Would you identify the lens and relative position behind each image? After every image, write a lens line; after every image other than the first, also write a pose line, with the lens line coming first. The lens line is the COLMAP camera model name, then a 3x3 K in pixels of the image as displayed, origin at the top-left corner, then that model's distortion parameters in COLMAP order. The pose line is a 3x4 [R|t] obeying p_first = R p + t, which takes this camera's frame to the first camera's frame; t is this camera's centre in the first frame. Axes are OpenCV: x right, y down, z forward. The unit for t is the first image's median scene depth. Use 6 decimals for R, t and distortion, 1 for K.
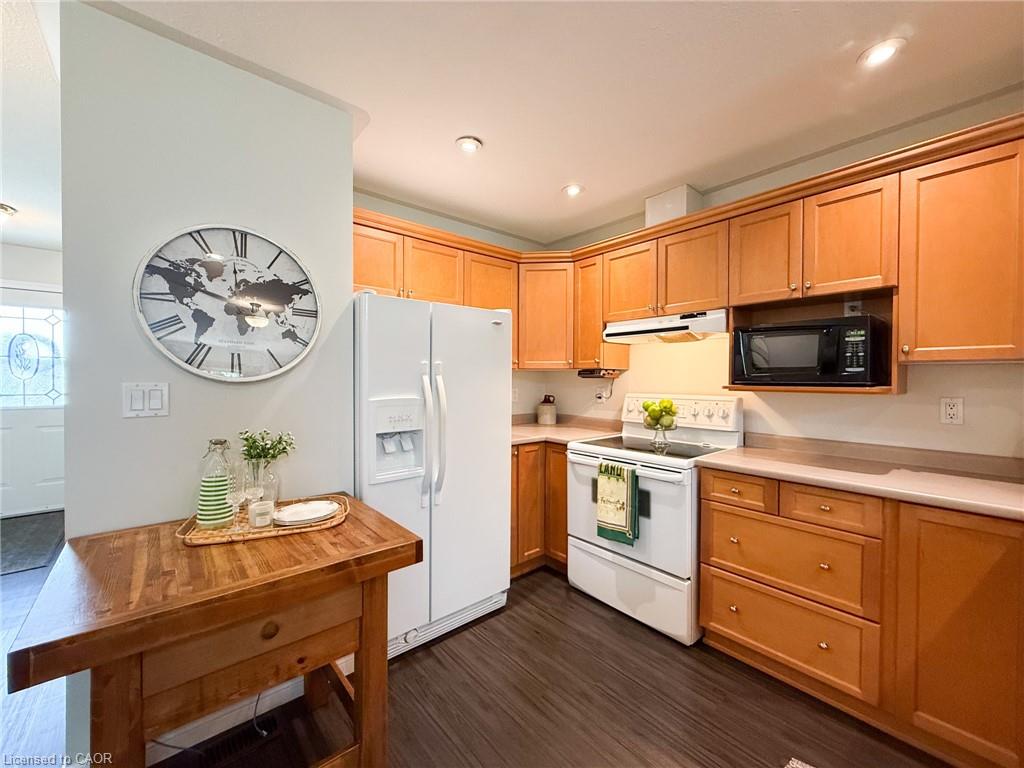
lens RADIAL K [[408.5, 0, 510.4], [0, 408.5, 383.3], [0, 0, 1]] dist [-0.000445, 0.000445]
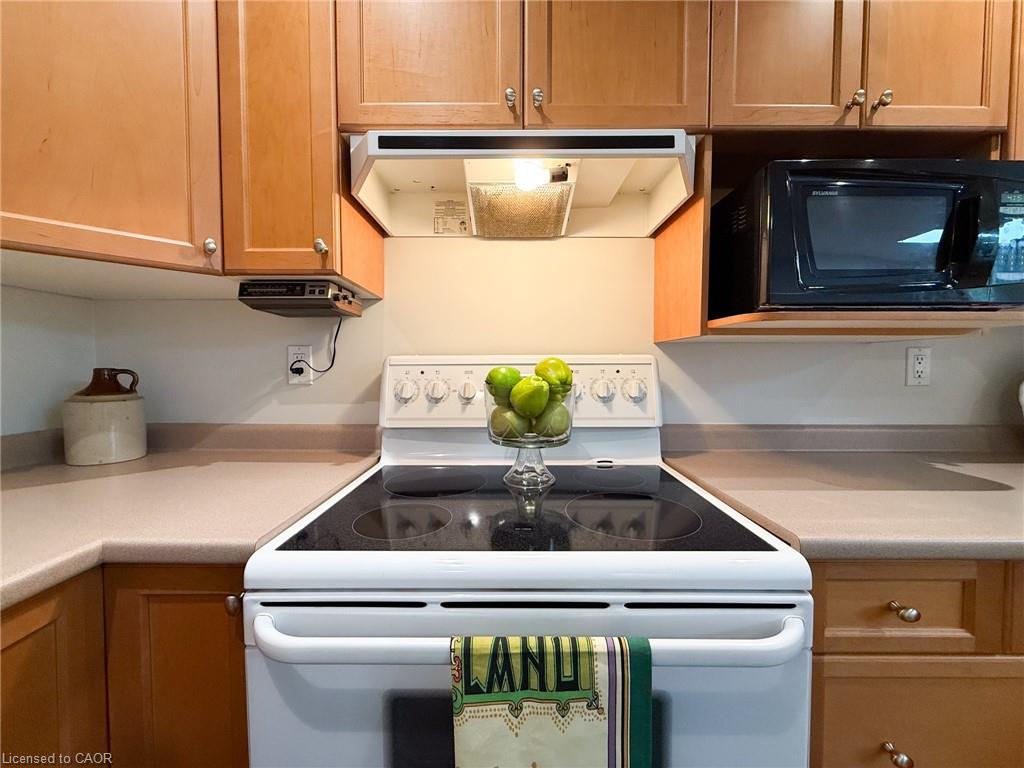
lens RADIAL K [[413.3, 0, 509.3], [0, 413.3, 383.0], [0, 0, 1]] dist [0.000045, 0.000033]
pose [[0.648939, -0.034265, 0.760069, 0.072651], [0.011501, 0.999313, 0.035231, 0.047513], [-0.760754, -0.014122, 0.648887, 0.814051]]
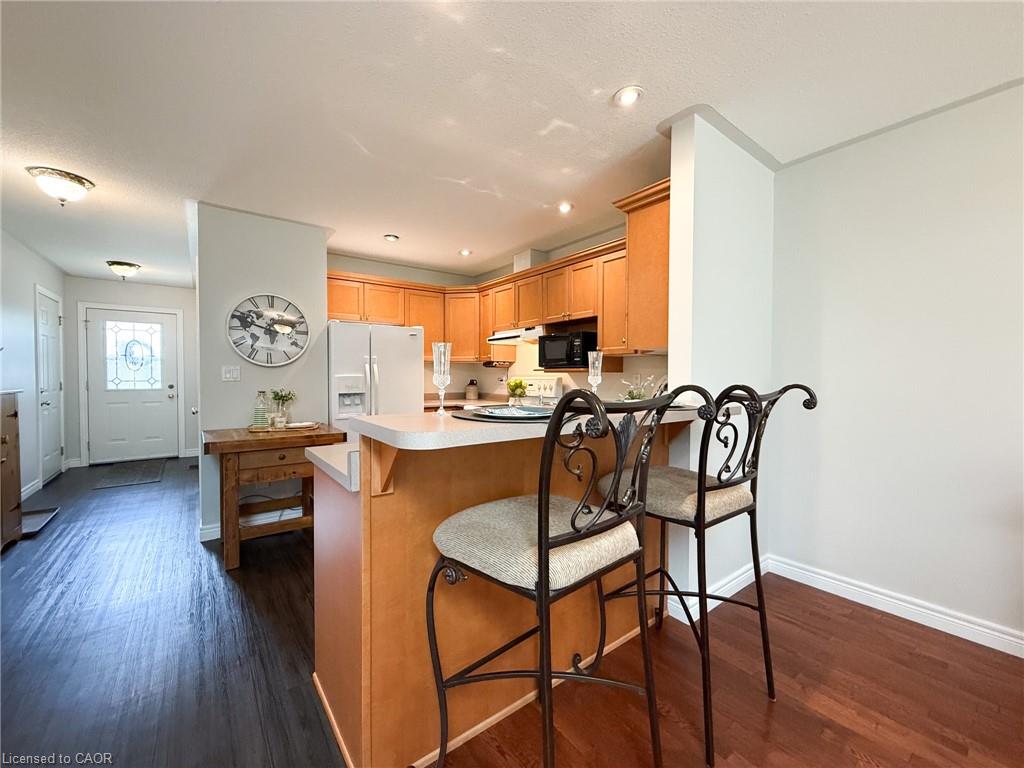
lens RADIAL K [[408.5, 0, 510.4], [0, 408.5, 383.3], [0, 0, 1]] dist [-0.000445, 0.000445]
pose [[0.998215, -0.001312, -0.059705, 0.462289], [0.001694, 0.999978, 0.006353, 0.048054], [0.059695, -0.006443, 0.998196, -0.684221]]
